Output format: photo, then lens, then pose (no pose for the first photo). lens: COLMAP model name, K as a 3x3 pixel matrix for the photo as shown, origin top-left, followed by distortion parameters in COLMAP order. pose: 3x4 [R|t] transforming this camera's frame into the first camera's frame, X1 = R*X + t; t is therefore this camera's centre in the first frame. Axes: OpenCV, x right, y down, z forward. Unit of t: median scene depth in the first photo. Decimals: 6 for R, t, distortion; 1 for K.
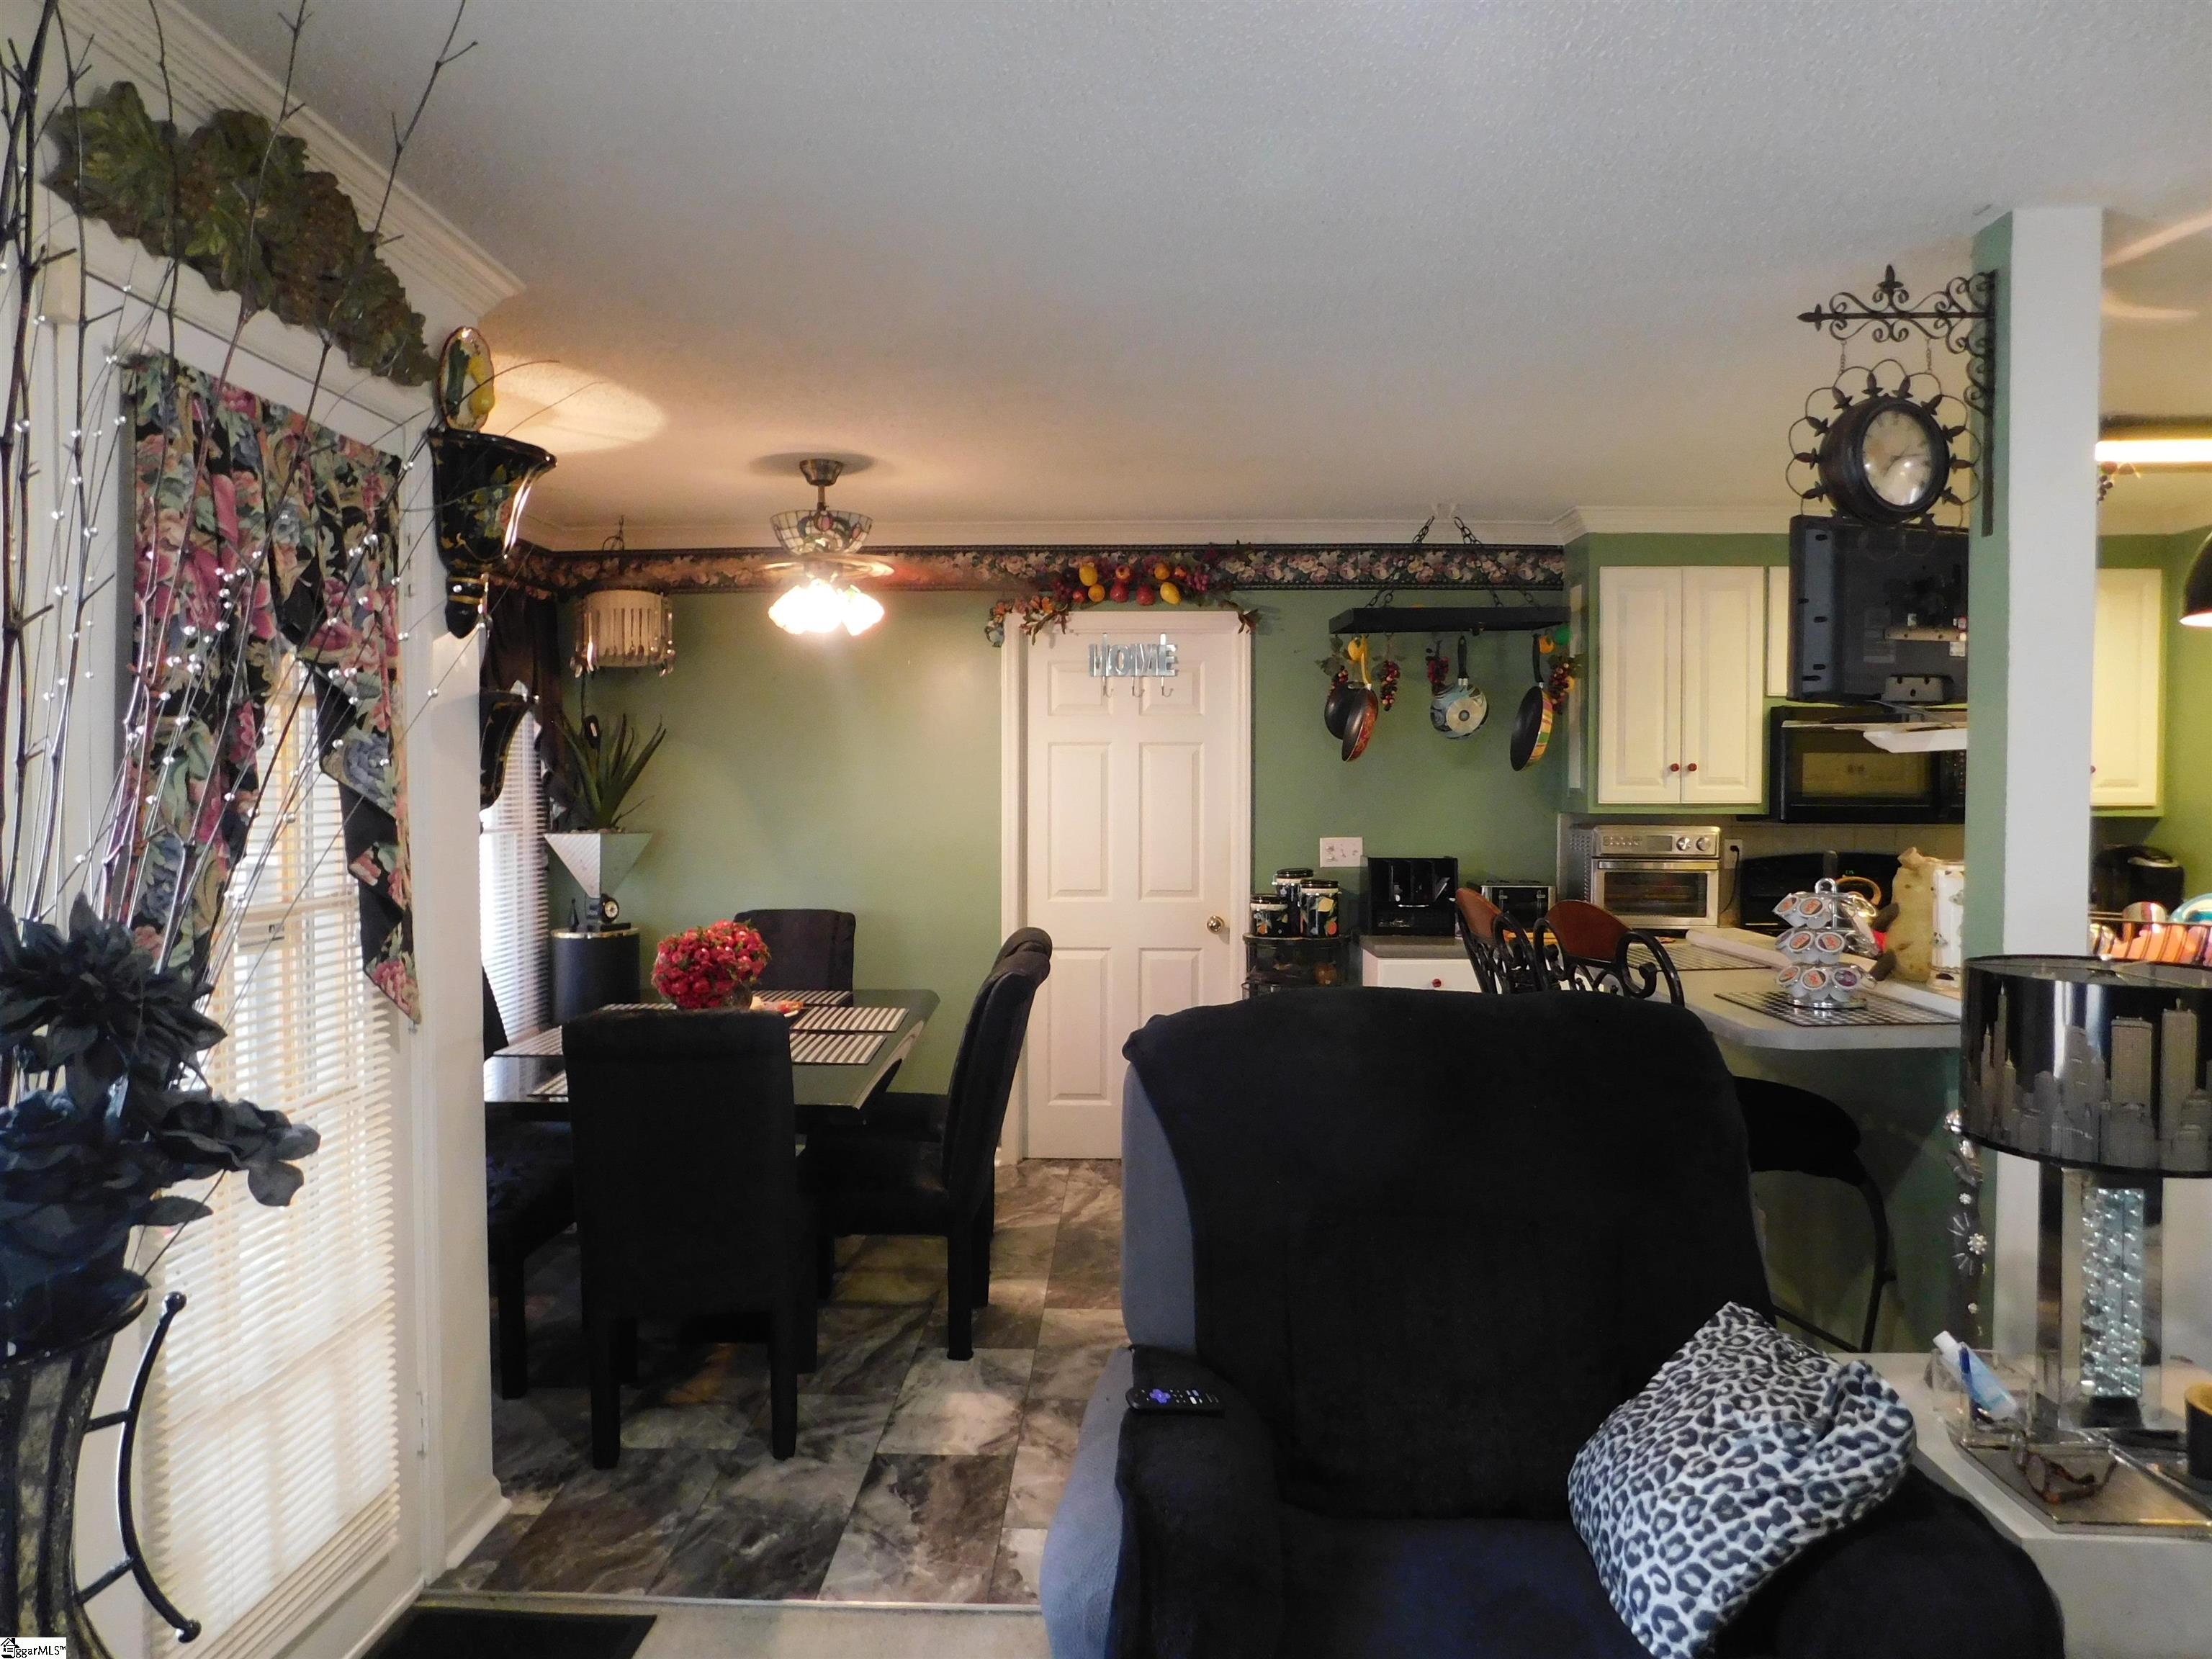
lens RADIAL K [[1478.7, 0, 1107.6], [0, 1478.7, 830.3], [0, 0, 1]] dist [-0.035693, -0.001482]
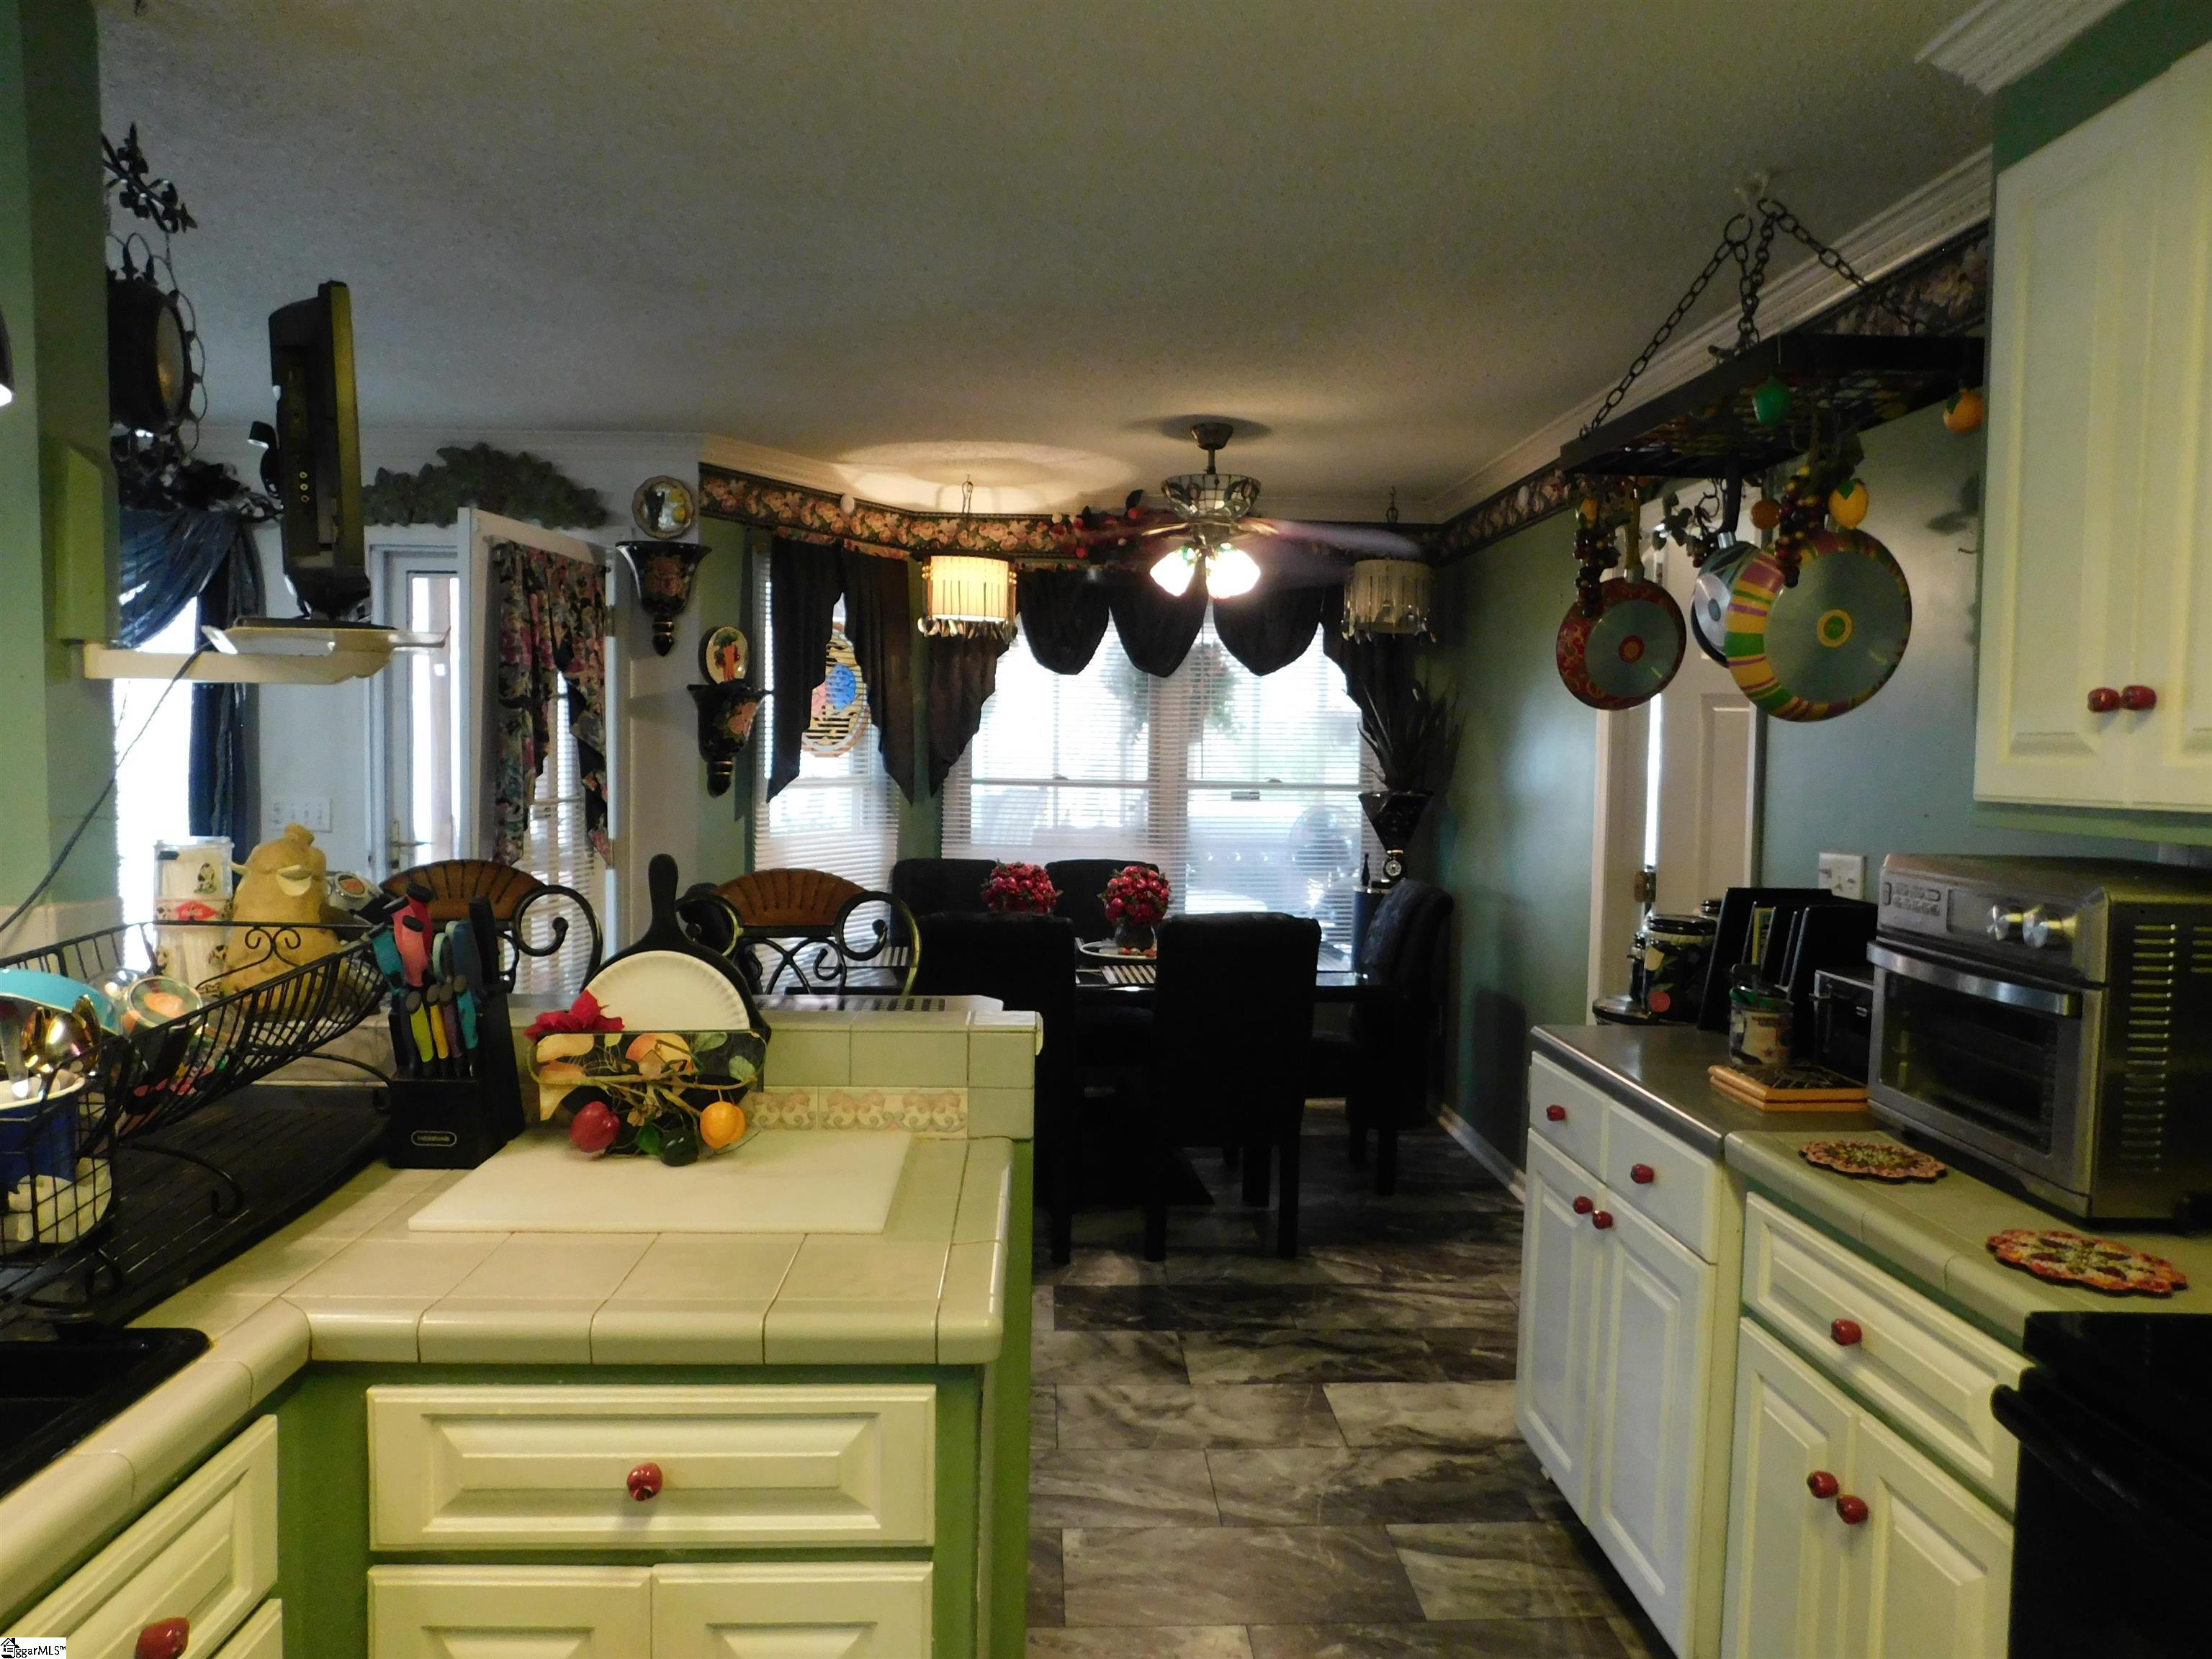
lens RADIAL K [[1478.7, 0, 1109.1], [0, 1478.7, 826.0], [0, 0, 1]] dist [-0.035693, -0.001482]
pose [[0.068064, 0.059739, -0.995891, 0.690621], [-0.040100, 0.997563, 0.057098, -0.026920], [0.996875, 0.036049, 0.070294, 0.728228]]
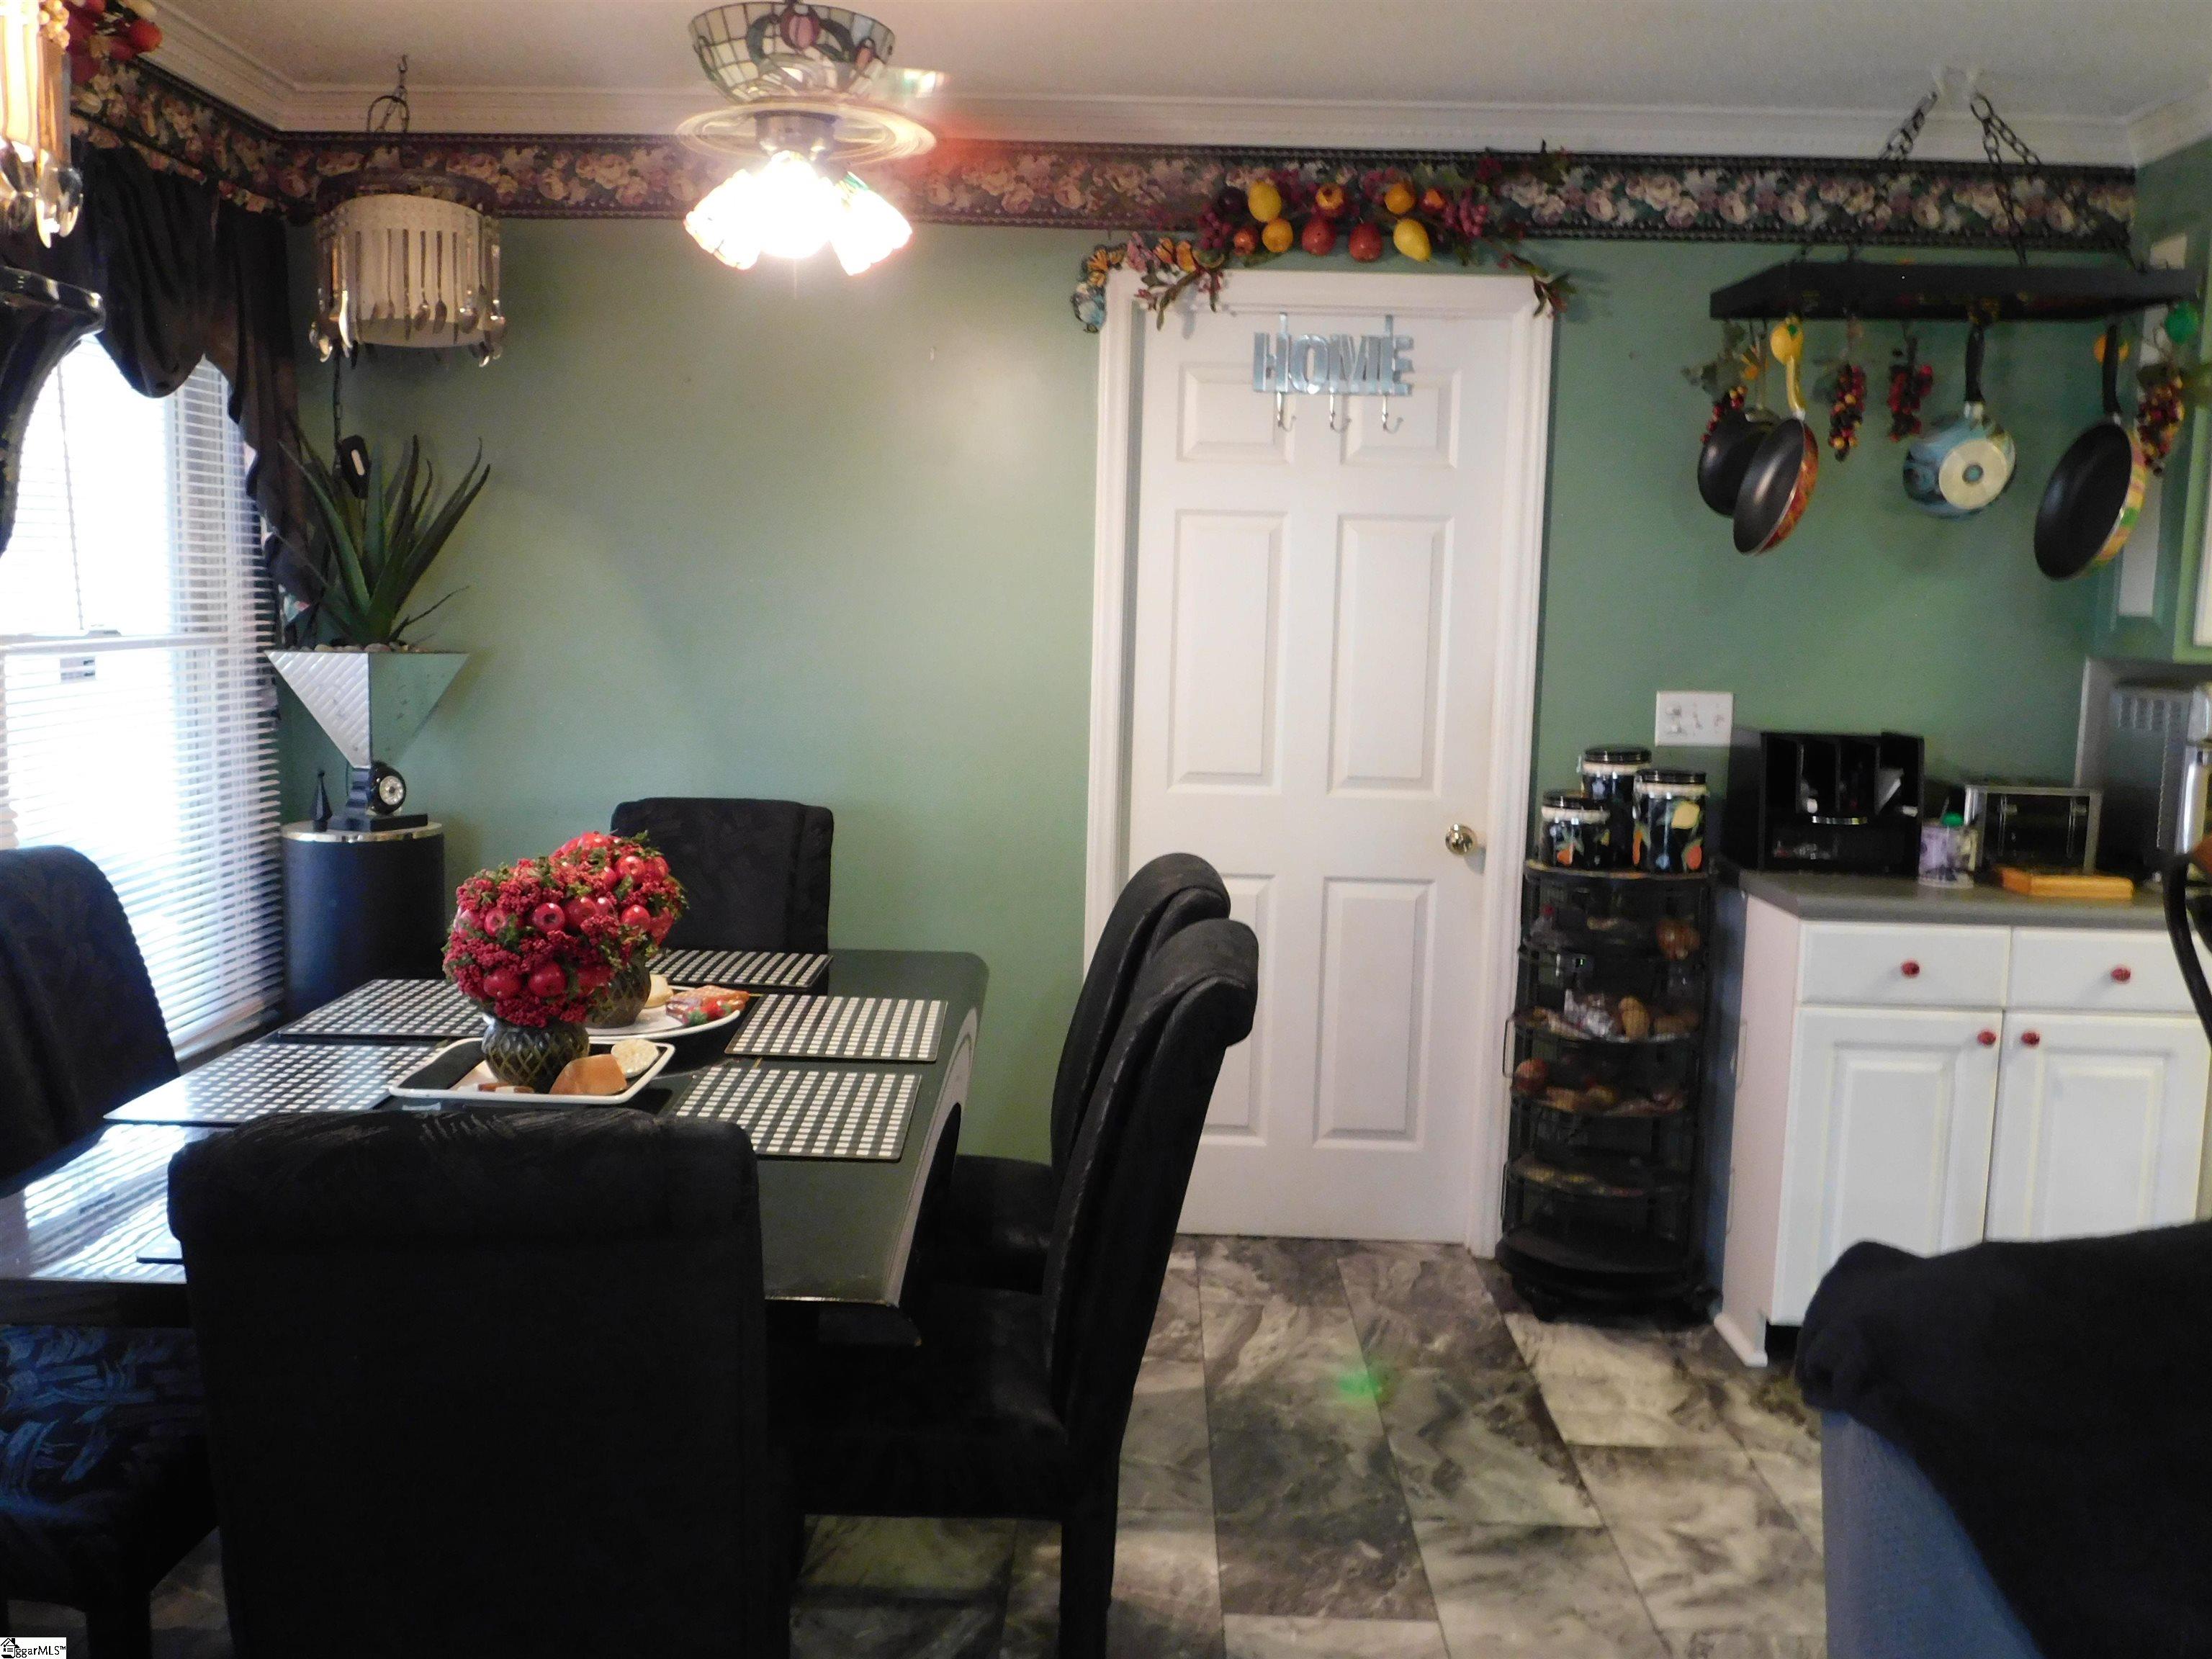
lens RADIAL K [[1913.7, 0, 1109.1], [0, 1913.7, 828.3], [0, 0, 1]] dist [-0.003910, 0.011648]
pose [[0.999661, 0.024470, 0.008909, -0.072776], [-0.025156, 0.995858, 0.087379, -0.001874], [-0.006734, -0.087573, 0.996135, 0.279514]]
